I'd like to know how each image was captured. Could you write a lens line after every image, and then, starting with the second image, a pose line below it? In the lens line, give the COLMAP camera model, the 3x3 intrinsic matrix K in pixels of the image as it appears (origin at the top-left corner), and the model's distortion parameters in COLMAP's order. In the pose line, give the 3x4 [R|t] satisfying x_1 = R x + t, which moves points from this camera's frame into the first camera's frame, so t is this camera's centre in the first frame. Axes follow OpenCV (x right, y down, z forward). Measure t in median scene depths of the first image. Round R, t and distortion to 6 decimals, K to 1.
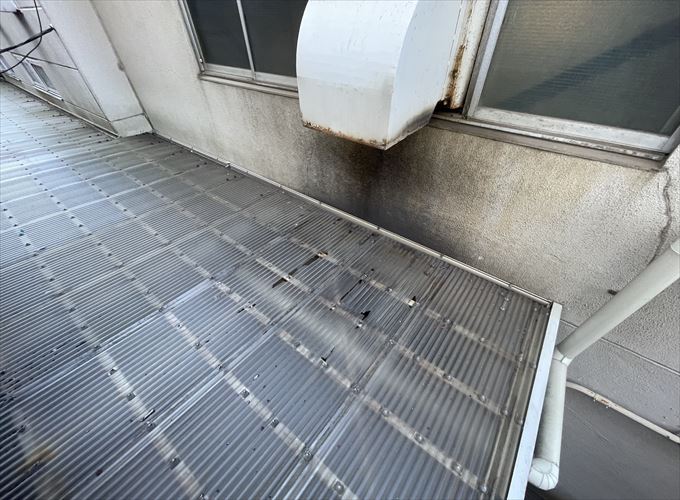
lens RADIAL K [[277.3, 0, 341.4], [0, 277.3, 250.3], [0, 0, 1]] dist [-0.003232, 0.000163]
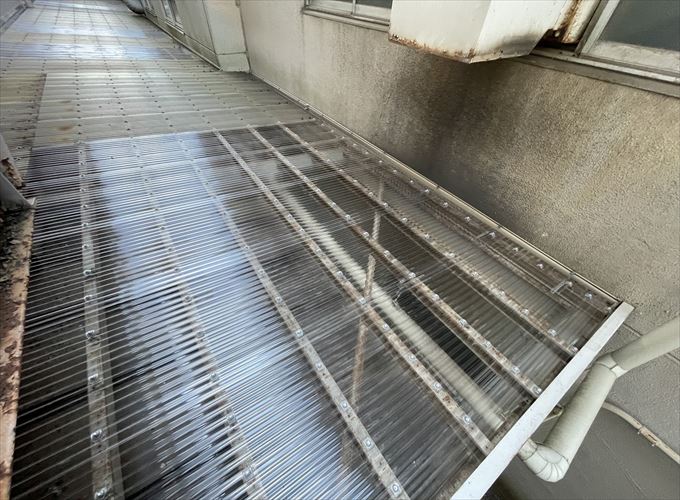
lens RADIAL K [[277.3, 0, 341.8], [0, 277.3, 249.9], [0, 0, 1]] dist [-0.003232, 0.000163]
pose [[0.947765, 0.268607, -0.172024, 0.047553], [-0.261355, 0.963123, 0.063938, 0.157798], [0.182855, -0.015639, 0.983016, 0.018541]]
